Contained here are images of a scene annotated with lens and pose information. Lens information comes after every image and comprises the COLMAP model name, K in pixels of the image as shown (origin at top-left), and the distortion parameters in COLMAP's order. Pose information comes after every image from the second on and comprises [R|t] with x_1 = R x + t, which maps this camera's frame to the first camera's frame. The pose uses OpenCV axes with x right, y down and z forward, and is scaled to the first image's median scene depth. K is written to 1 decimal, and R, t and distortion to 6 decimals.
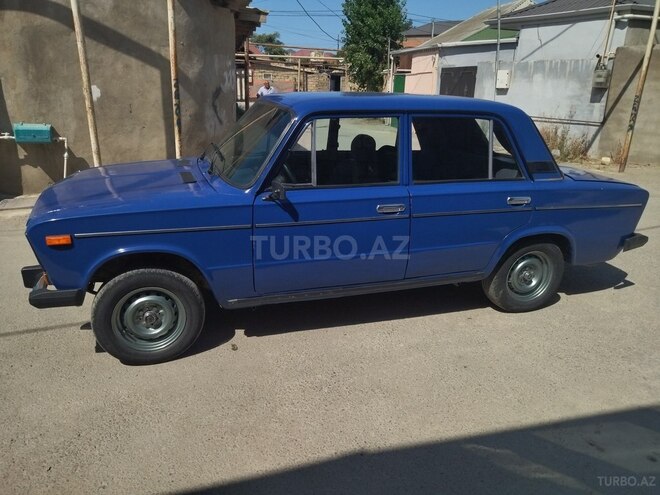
lens RADIAL K [[496.5, 0, 330.0], [0, 496.5, 247.5], [0, 0, 1]] dist [0.012812, 0.002897]
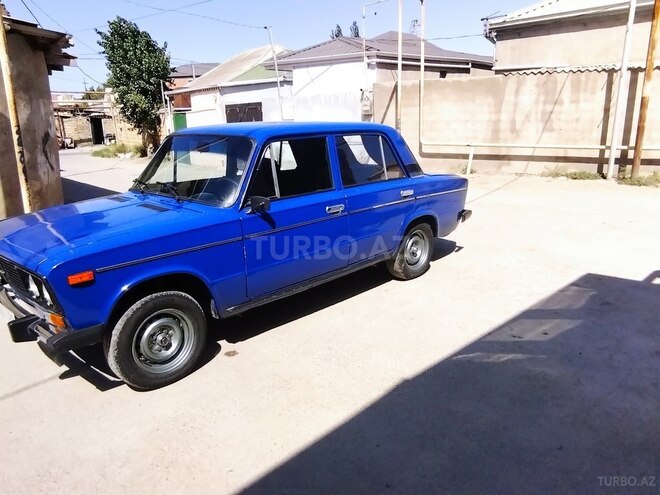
lens RADIAL K [[482.8, 0, 338.4], [0, 482.8, 243.0], [0, 0, 1]] dist [-0.028397, 0.005052]
pose [[0.881815, -0.166425, 0.441254, -0.182325], [0.195967, 0.980367, -0.021866, 0.014301], [-0.428951, 0.105753, 0.897116, -0.034473]]
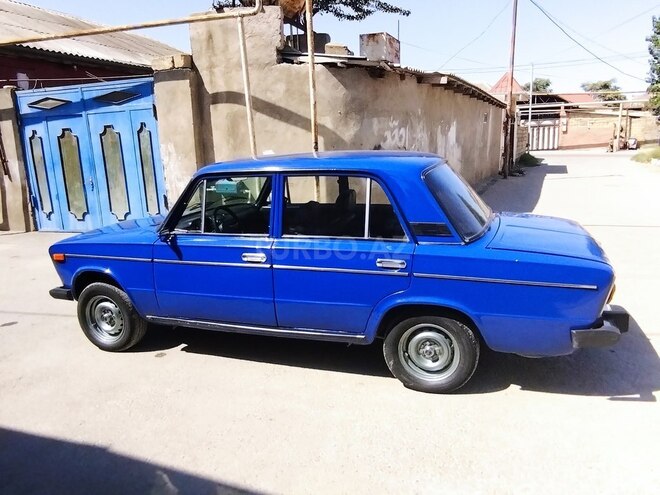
lens RADIAL K [[482.8, 0, 338.4], [0, 482.8, 243.0], [0, 0, 1]] dist [-0.028397, 0.005052]
pose [[0.803863, 0.072999, -0.590318, 0.389744], [-0.131416, 0.989712, -0.056567, -0.032561], [0.580116, 0.123049, 0.805186, 0.105250]]
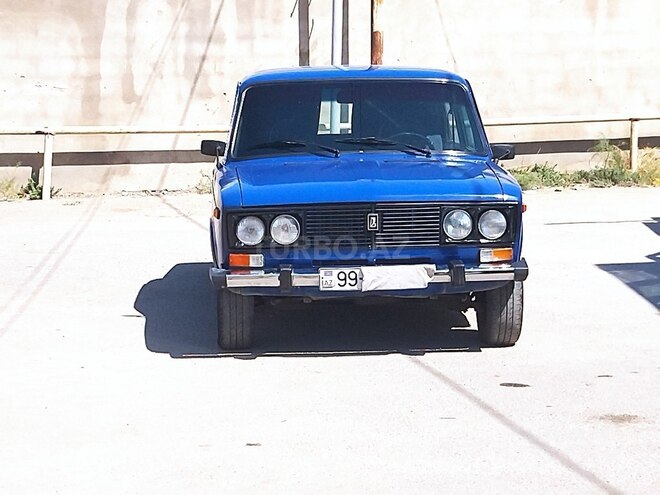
lens RADIAL K [[1851.7, 0, 330.0], [0, 1851.7, 247.5], [0, 0, 1]] dist [0.090388, 0.416140]
pose [[0.264979, -0.132734, 0.955075, -1.541247], [0.326904, 0.944188, 0.040524, -0.078043], [-0.907149, 0.301480, 0.293581, 0.093913]]
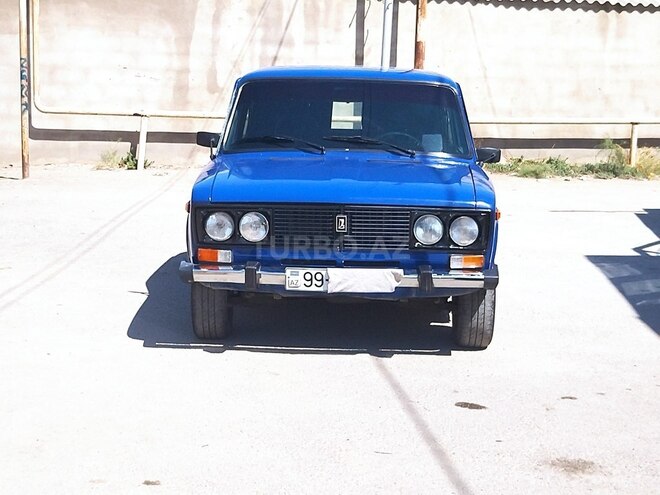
lens RADIAL K [[1323.8, 0, 328.5], [0, 1323.8, 230.8], [0, 0, 1]] dist [0.153938, -0.524236]
pose [[0.334747, -0.140344, 0.931798, -1.140335], [0.286083, 0.957310, 0.041412, -0.067990], [-0.897831, 0.252709, 0.360607, 0.121653]]
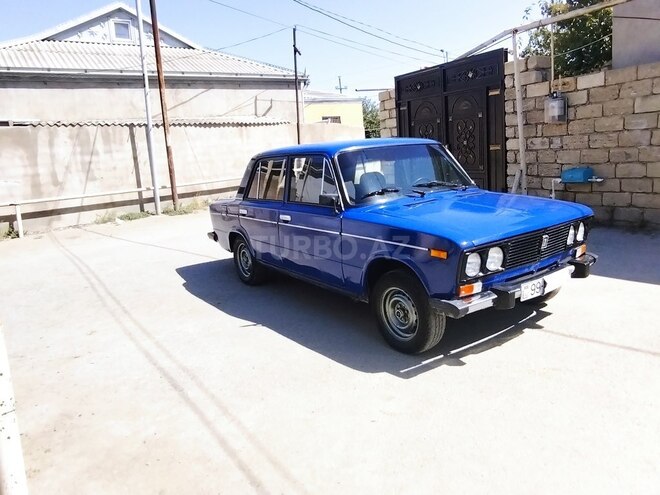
lens RADIAL K [[482.8, 0, 338.4], [0, 482.8, 243.0], [0, 0, 1]] dist [-0.028397, 0.005052]
pose [[-0.293424, -0.191745, 0.936555, -0.626657], [0.363918, 0.883514, 0.294902, -0.234306], [-0.884005, 0.427361, -0.189465, 0.708125]]
